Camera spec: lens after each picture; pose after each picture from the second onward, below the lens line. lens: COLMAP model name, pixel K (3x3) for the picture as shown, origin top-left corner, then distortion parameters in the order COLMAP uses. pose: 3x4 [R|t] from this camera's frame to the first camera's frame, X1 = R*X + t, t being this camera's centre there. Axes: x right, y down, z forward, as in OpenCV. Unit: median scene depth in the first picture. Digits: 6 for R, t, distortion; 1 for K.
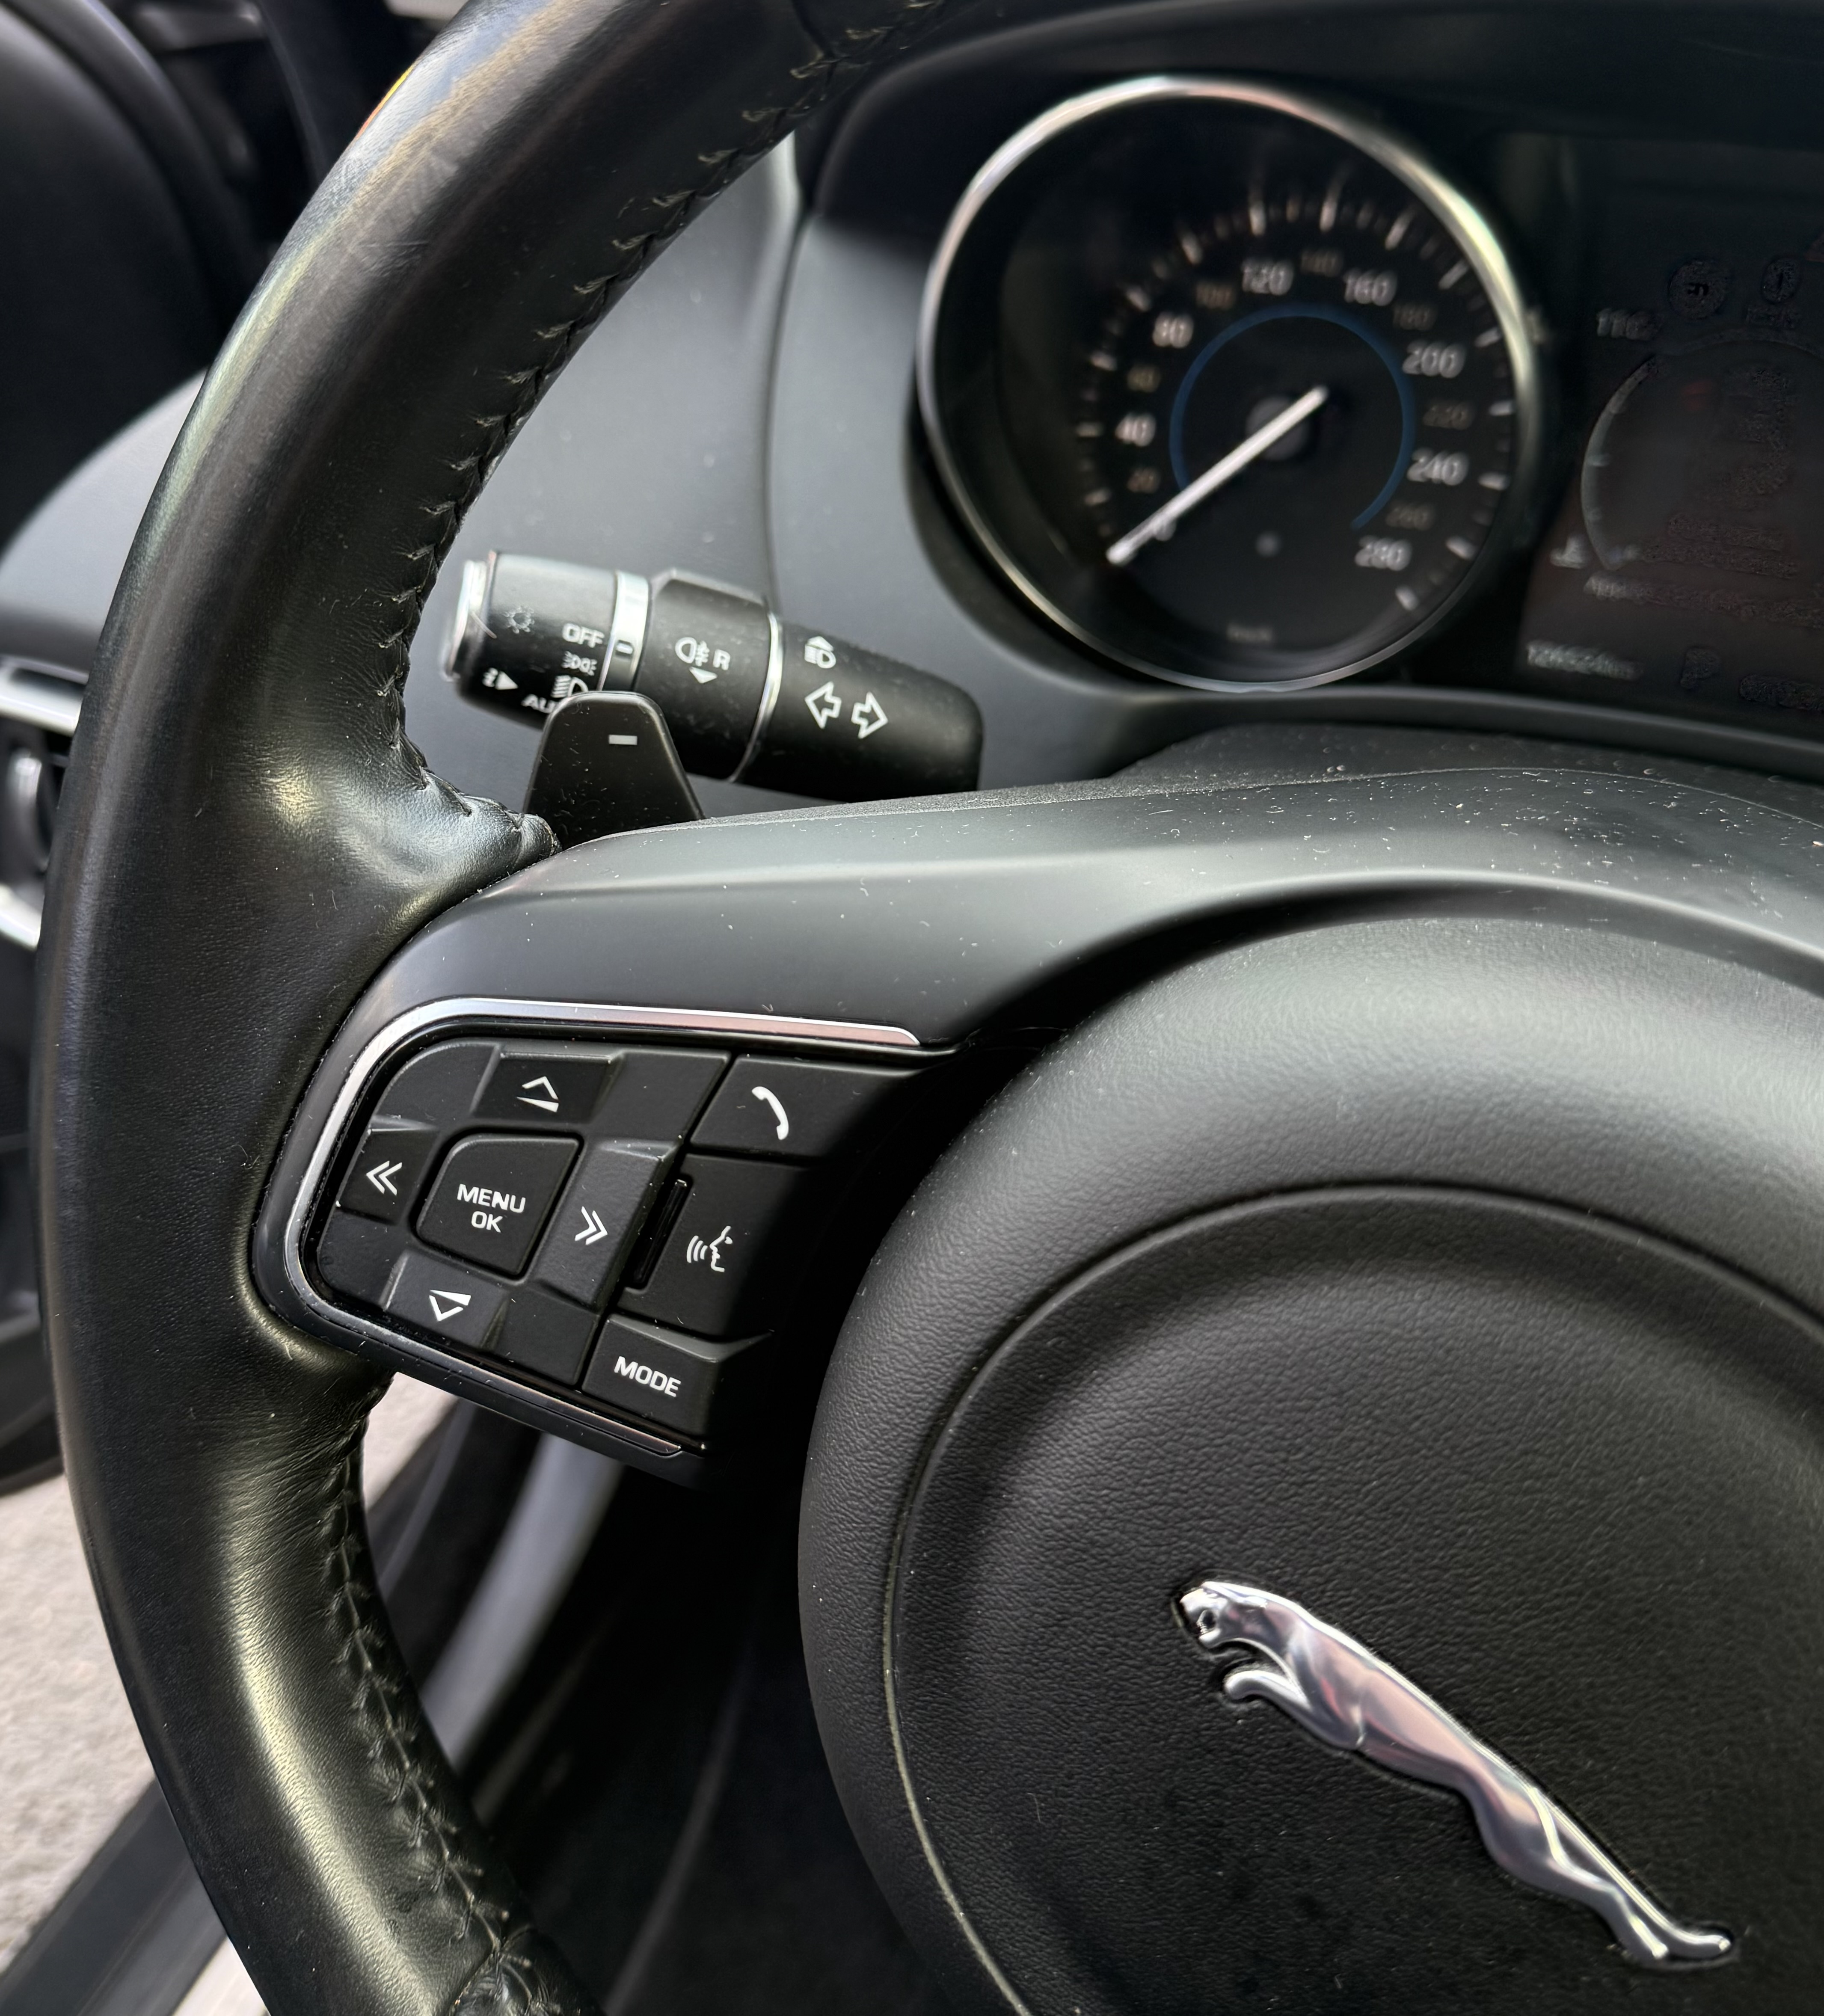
lens RADIAL K [[2007.2, 0, 883.7], [0, 2007.2, 901.5], [0, 0, 1]] dist [0.240513, -0.616744]
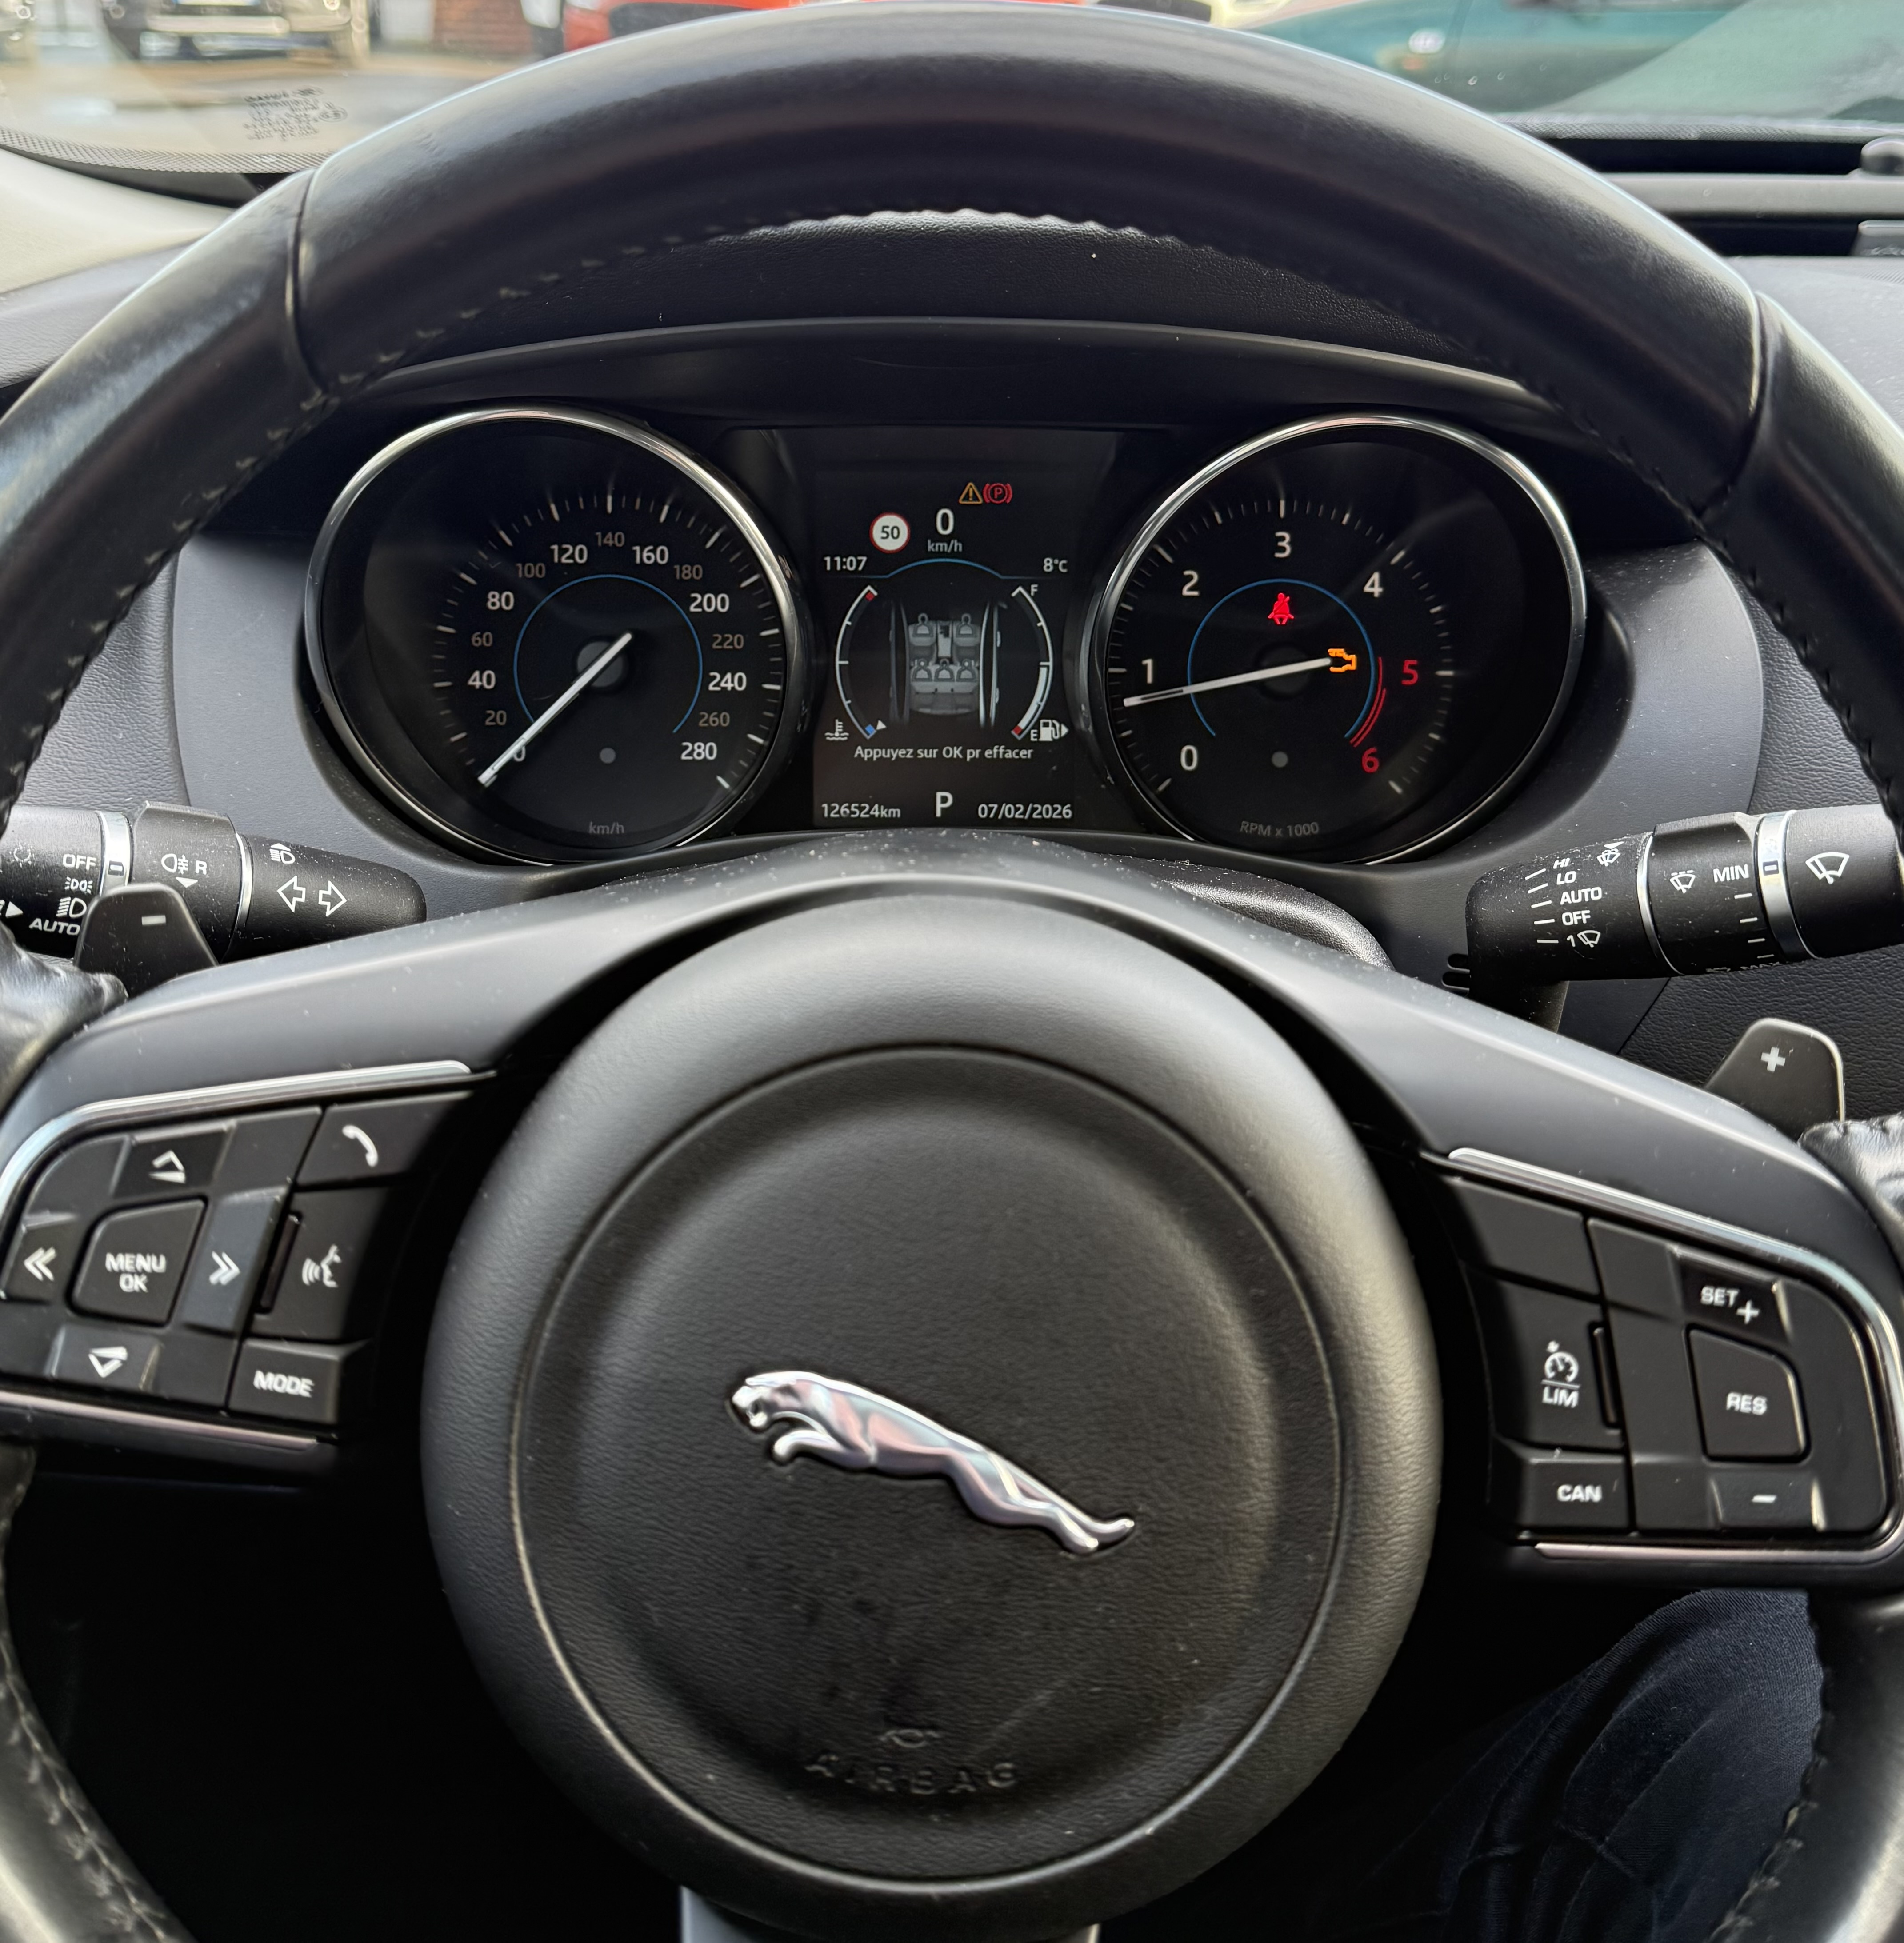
lens RADIAL K [[2061.4, 0, 931.1], [0, 2061.4, 724.7], [0, 0, 1]] dist [0.070930, -0.120012]
pose [[0.921788, -0.115230, 0.370174, -0.175955], [0.198670, 0.960312, -0.195784, 0.173954], [-0.332923, 0.254013, 0.908097, -0.391568]]
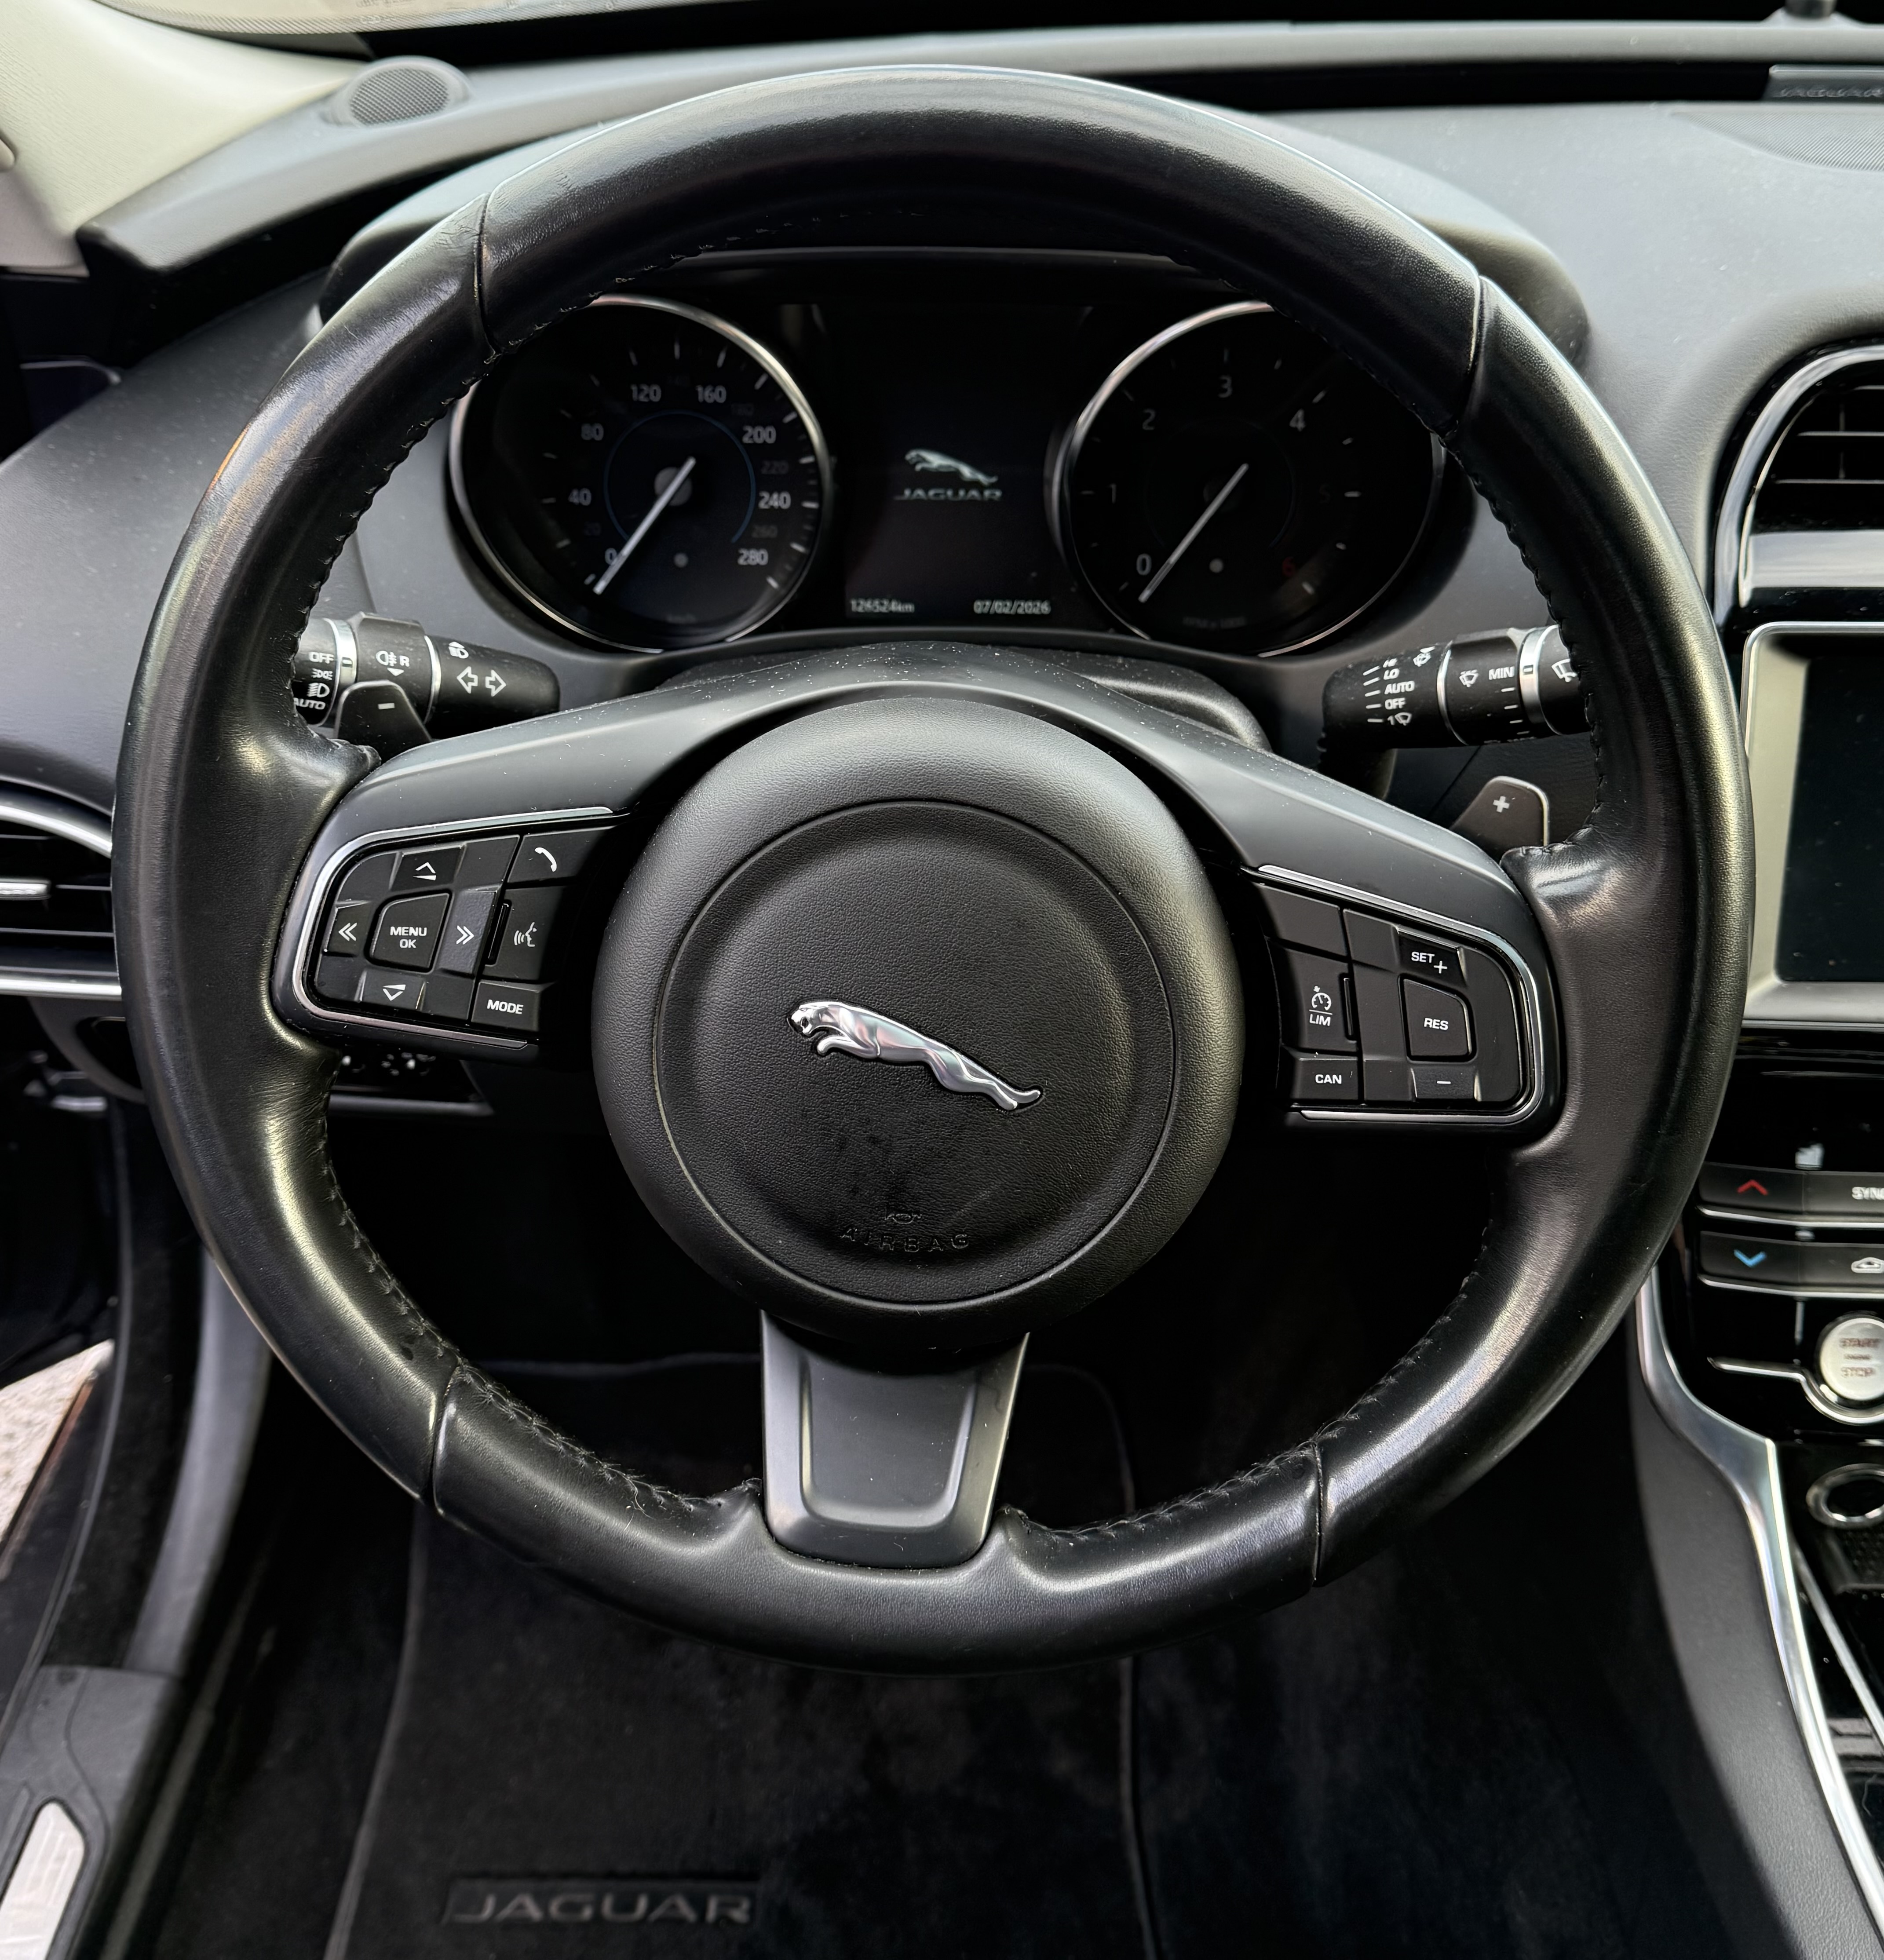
lens RADIAL K [[2028.1, 0, 971.2], [0, 2028.1, 932.8], [0, 0, 1]] dist [0.029614, -0.028143]
pose [[0.923130, -0.192235, 0.332981, -0.340142], [0.193582, 0.980641, 0.029470, 0.192490], [-0.332200, 0.037254, 0.942473, -0.999600]]
